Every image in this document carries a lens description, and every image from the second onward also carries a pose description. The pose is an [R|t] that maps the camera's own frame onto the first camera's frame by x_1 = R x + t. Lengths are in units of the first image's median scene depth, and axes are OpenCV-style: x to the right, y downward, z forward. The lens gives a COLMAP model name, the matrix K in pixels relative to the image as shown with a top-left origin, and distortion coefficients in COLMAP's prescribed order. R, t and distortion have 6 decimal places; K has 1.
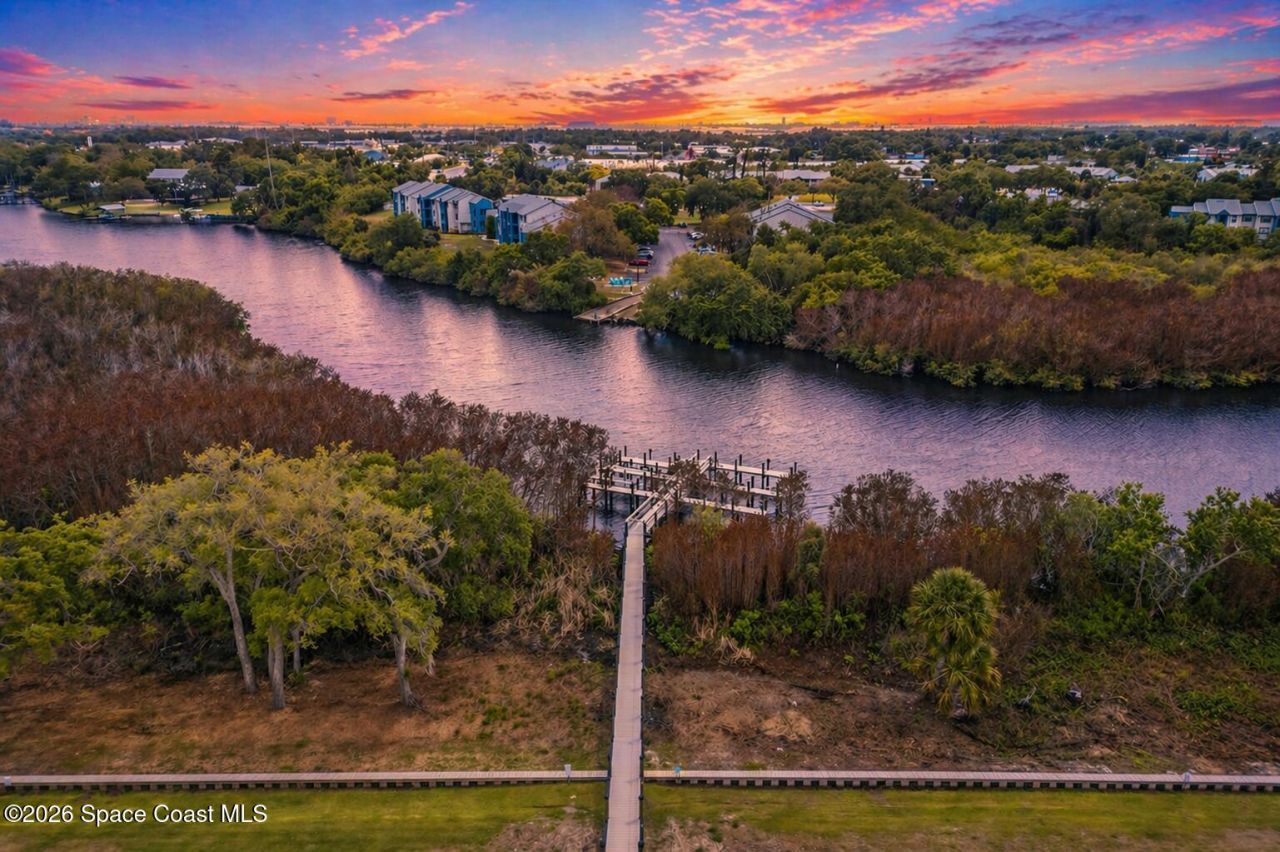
lens RADIAL K [[935.1, 0, 640.0], [0, 935.1, 426.0], [0, 0, 1]] dist [0.083859, -0.100673]
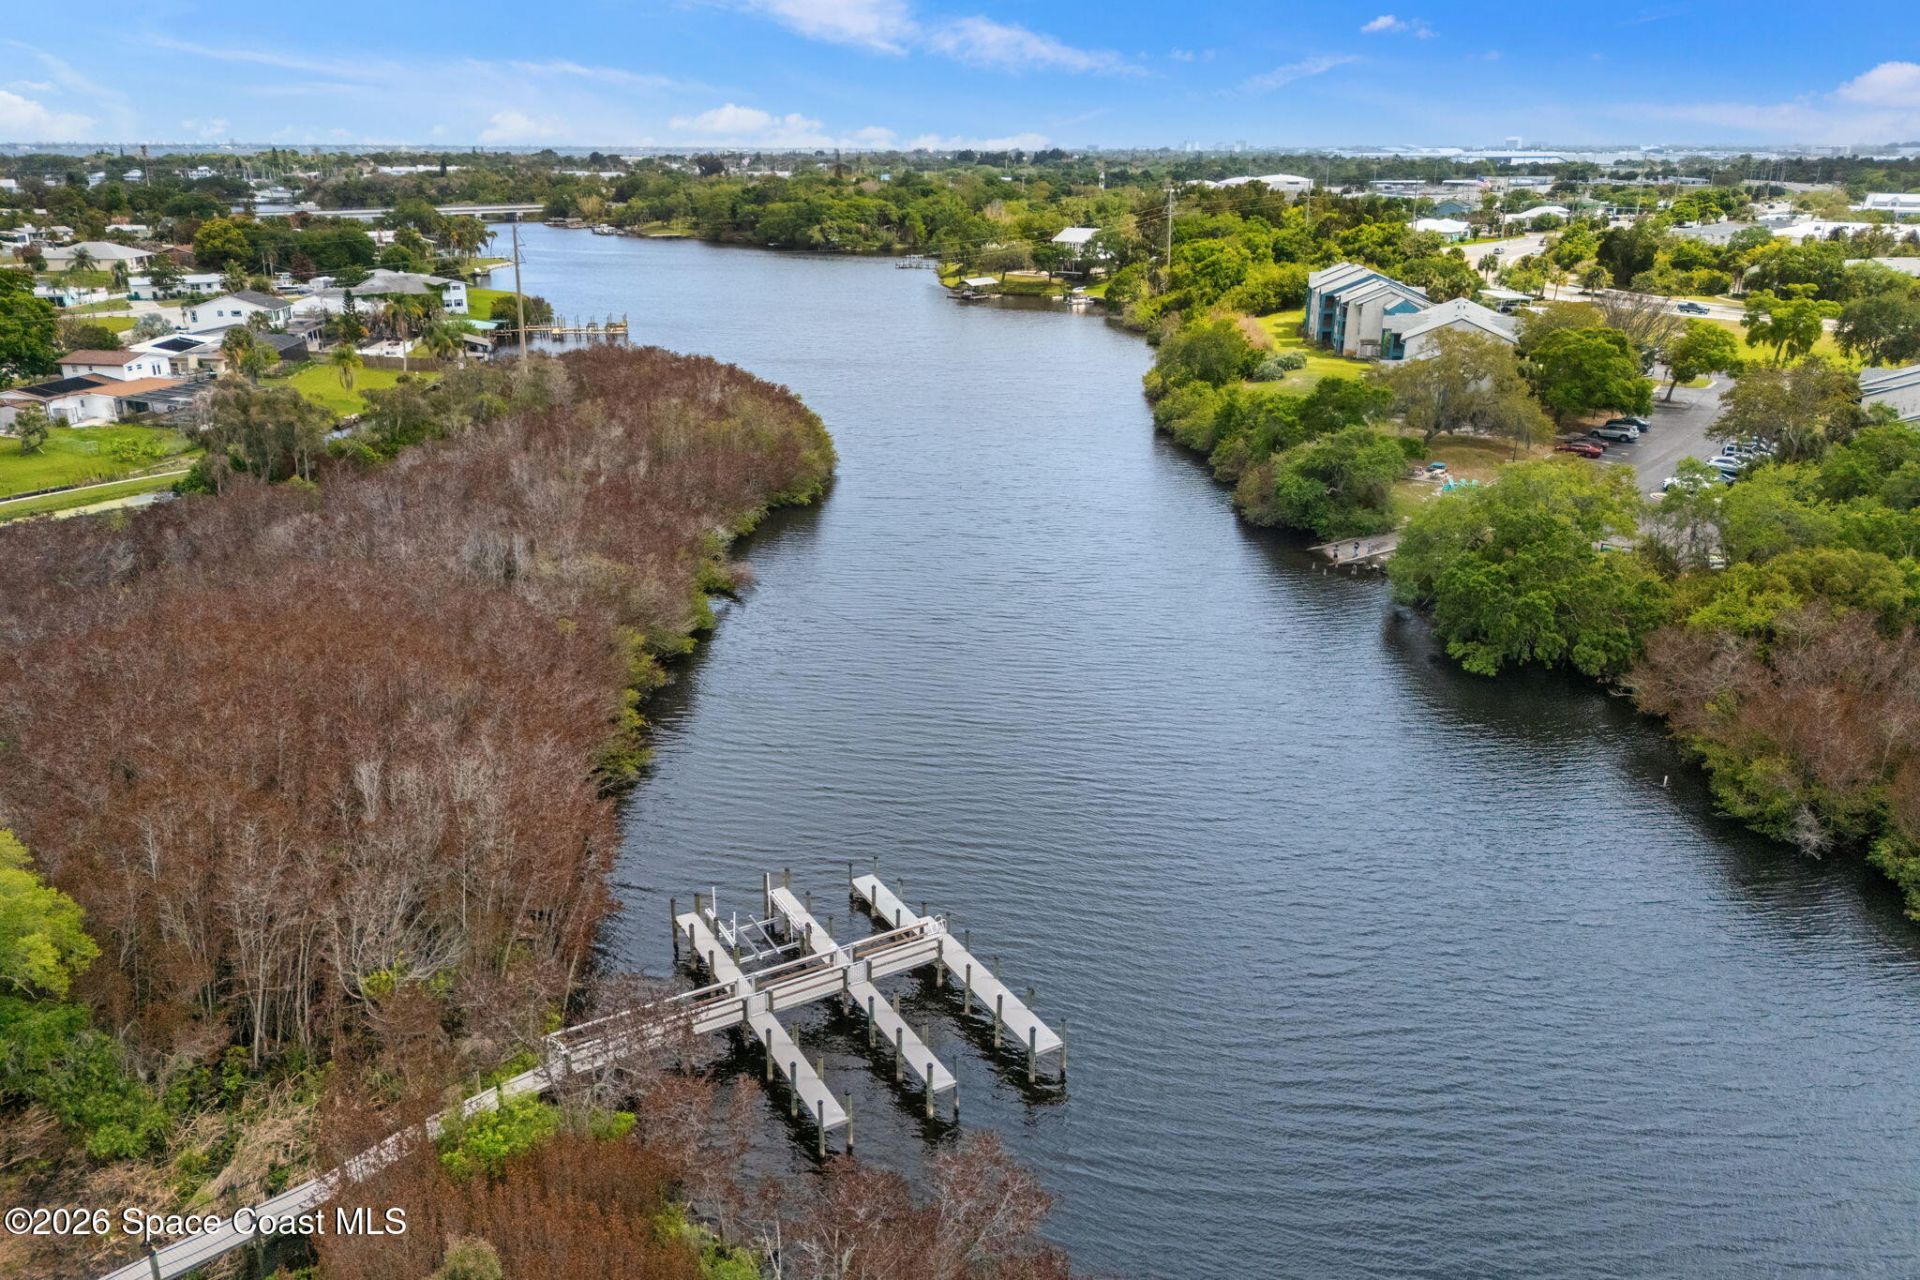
lens RADIAL K [[1402.6, 0, 960.0], [0, 1402.6, 640.0], [0, 0, 1]] dist [0.083859, -0.100673]
pose [[0.787577, 0.202219, -0.582091, 0.163013], [-0.187540, 0.978469, 0.086178, -0.061583], [0.586985, 0.041293, 0.808544, 0.146331]]
